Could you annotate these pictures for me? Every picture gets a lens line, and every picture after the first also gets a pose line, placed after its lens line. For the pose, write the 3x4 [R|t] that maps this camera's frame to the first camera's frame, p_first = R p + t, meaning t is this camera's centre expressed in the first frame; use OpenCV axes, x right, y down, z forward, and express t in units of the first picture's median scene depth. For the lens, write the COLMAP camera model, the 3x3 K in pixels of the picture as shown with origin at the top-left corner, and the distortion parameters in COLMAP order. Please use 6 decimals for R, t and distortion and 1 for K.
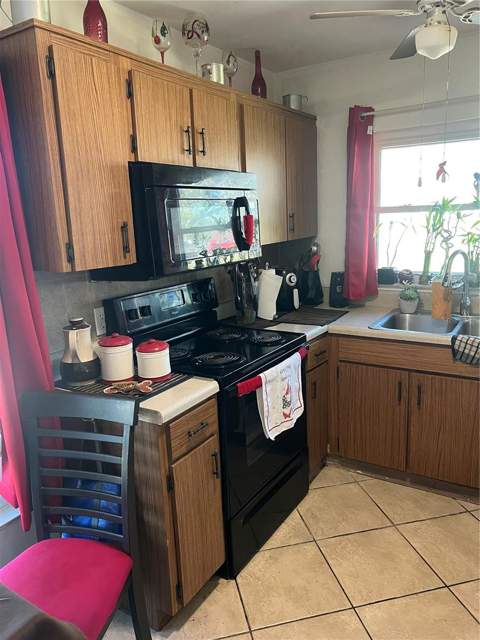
lens RADIAL K [[475.0, 0, 246.3], [0, 475.0, 319.6], [0, 0, 1]] dist [0.049931, -0.073619]
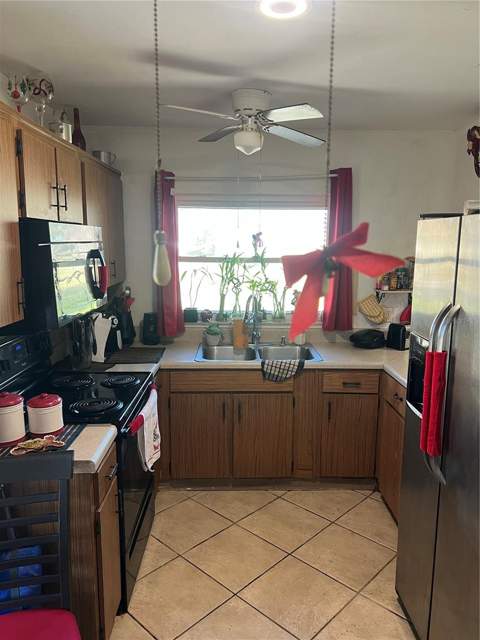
lens RADIAL K [[475.0, 0, 246.3], [0, 475.0, 319.6], [0, 0, 1]] dist [0.049931, -0.073619]
pose [[0.830869, -0.043053, 0.554801, -0.292612], [0.077136, 0.996288, -0.038206, -0.030684], [-0.551097, 0.074539, 0.831106, -0.053413]]
